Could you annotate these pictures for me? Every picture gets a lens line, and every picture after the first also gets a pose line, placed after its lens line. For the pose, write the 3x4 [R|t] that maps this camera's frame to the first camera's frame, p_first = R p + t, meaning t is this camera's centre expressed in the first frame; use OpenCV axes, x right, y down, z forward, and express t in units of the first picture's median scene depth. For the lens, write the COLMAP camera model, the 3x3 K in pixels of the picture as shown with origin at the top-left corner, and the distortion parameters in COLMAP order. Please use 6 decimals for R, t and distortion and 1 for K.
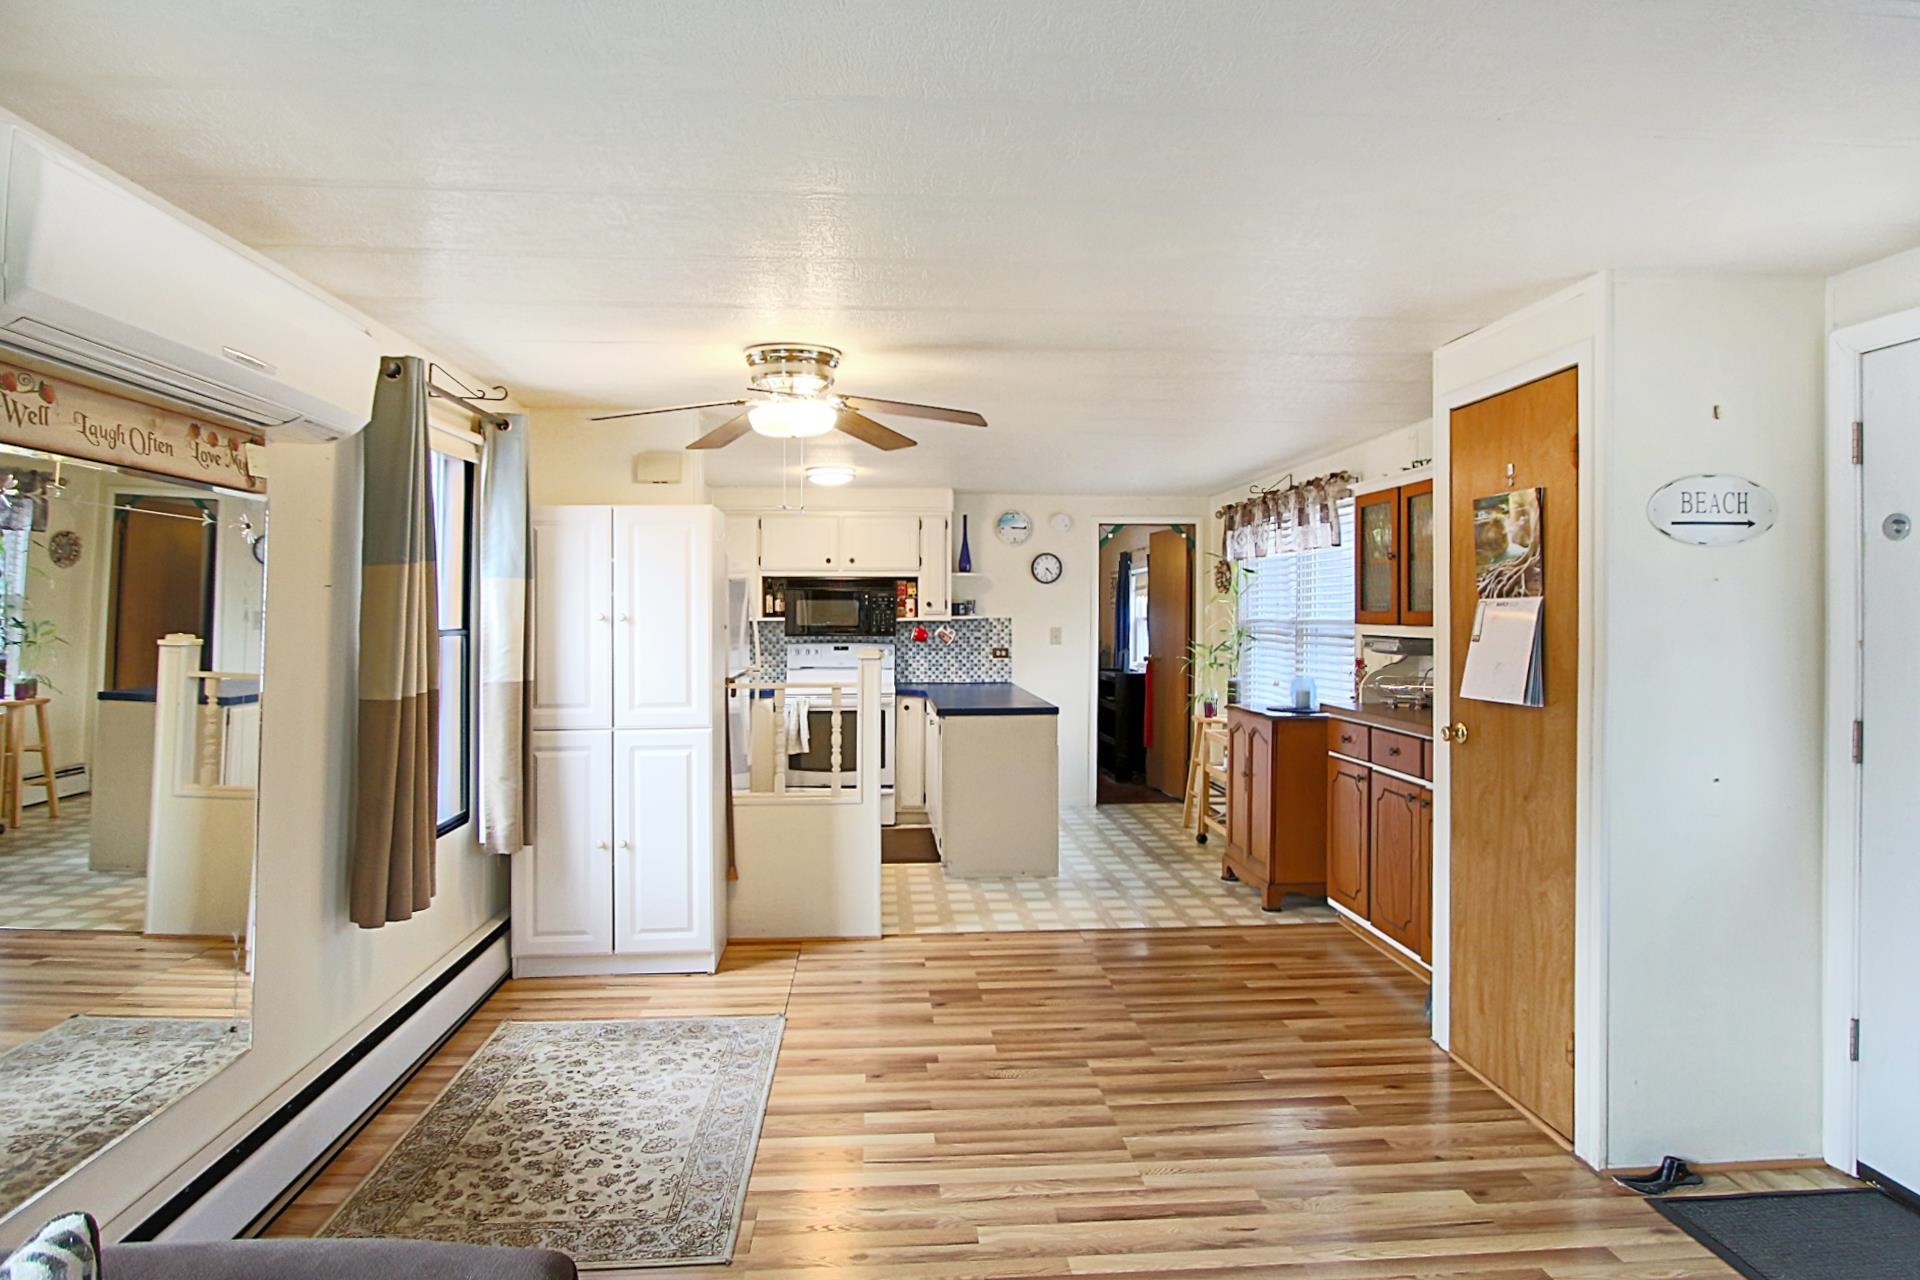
lens RADIAL K [[1075.3, 0, 956.8], [0, 1075.3, 604.2], [0, 0, 1]] dist [-0.003219, -0.000655]
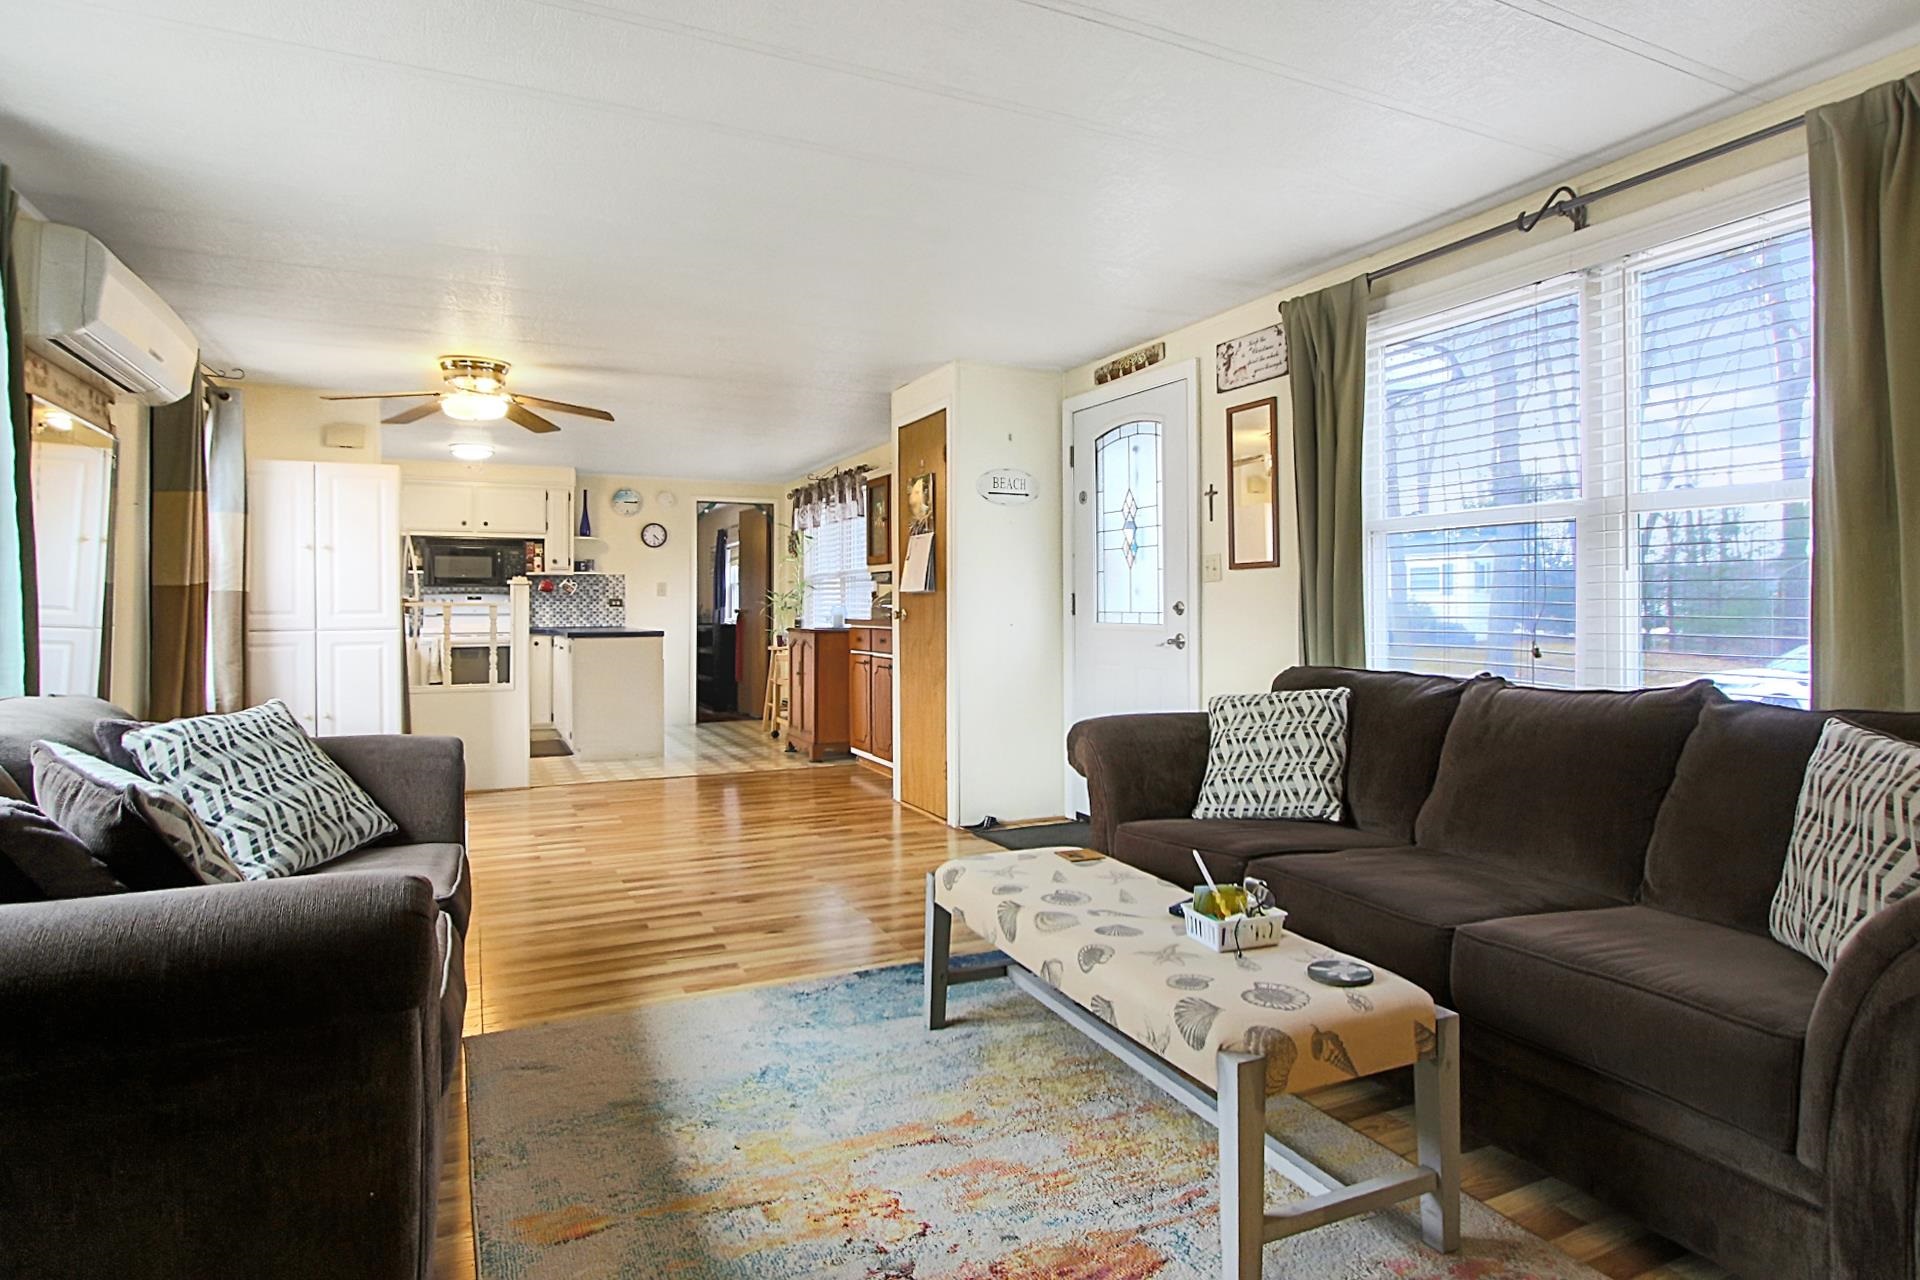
lens RADIAL K [[1031.8, 0, 974.3], [0, 1031.8, 604.8], [0, 0, 1]] dist [-0.002263, -0.001078]
pose [[0.927022, -0.003911, 0.374986, -0.044345], [0.002014, 0.999983, 0.005450, 0.083606], [-0.375001, -0.004297, 0.927015, -0.517958]]
